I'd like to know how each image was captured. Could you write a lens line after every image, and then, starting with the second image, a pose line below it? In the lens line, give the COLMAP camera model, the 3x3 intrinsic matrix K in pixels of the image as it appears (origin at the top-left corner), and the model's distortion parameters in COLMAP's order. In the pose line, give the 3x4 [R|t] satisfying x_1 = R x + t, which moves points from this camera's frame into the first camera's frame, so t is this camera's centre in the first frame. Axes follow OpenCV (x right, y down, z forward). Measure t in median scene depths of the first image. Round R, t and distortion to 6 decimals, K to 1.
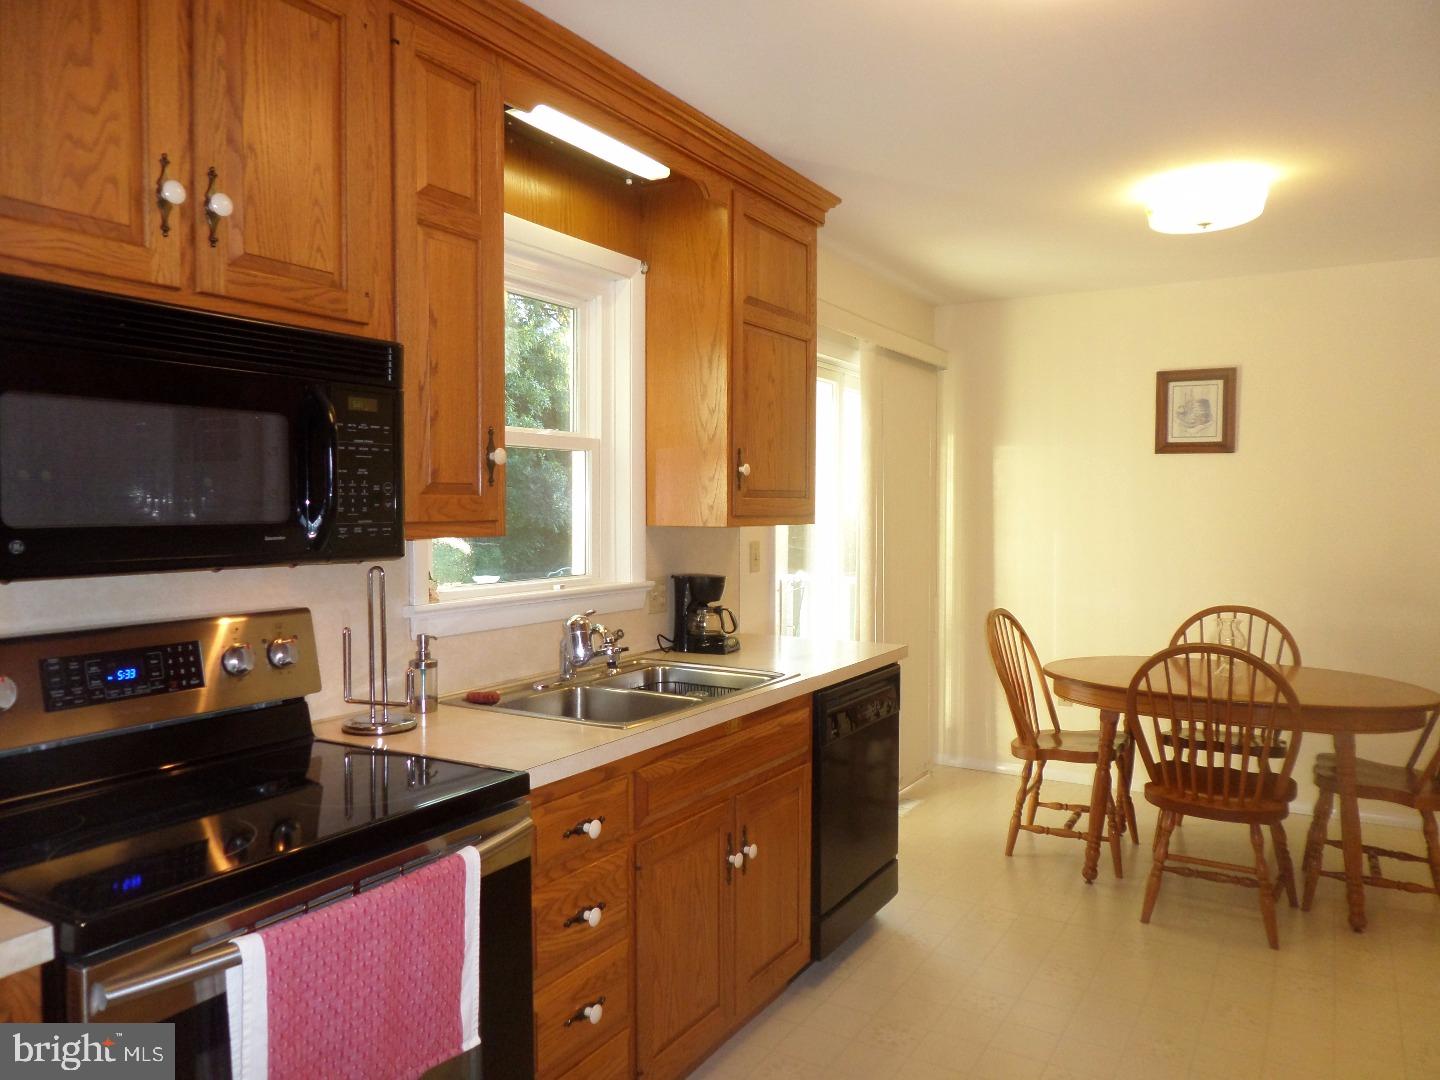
lens RADIAL K [[1031.2, 0, 720.0], [0, 1031.2, 540.0], [0, 0, 1]] dist [0.005739, 0.004518]
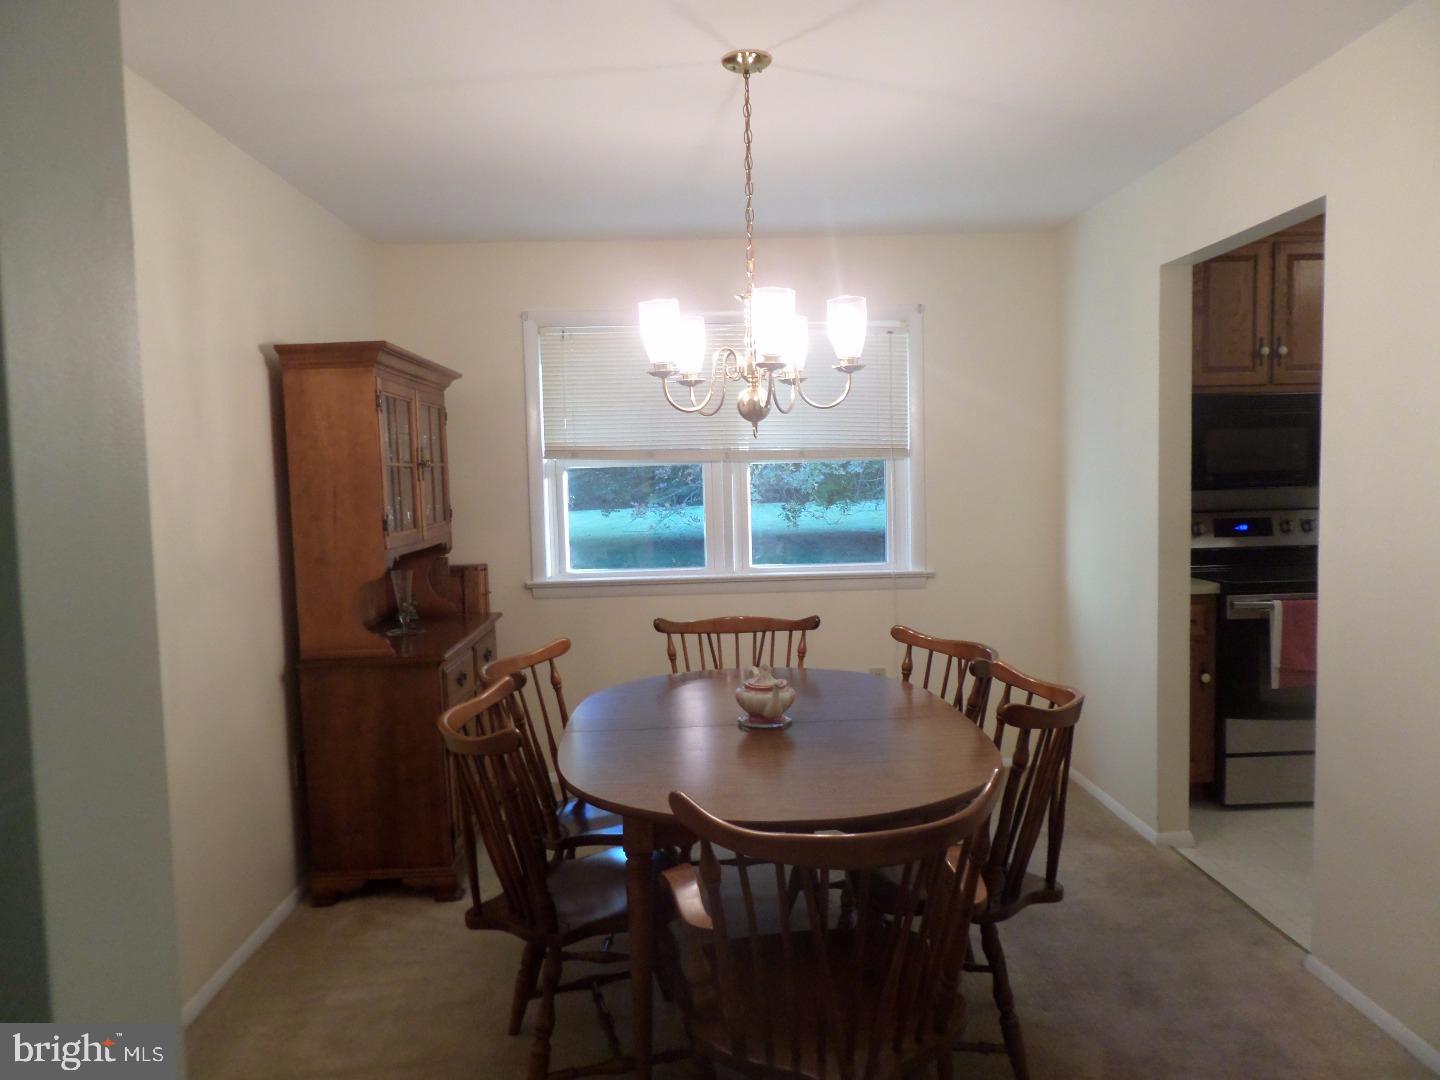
lens RADIAL K [[1031.2, 0, 720.0], [0, 1031.2, 540.0], [0, 0, 1]] dist [0.005739, 0.004518]
pose [[0.535547, 0.043796, -0.843369, 1.033873], [-0.005765, 0.998821, 0.048208, 0.045620], [0.844486, -0.020956, 0.535168, -1.703692]]
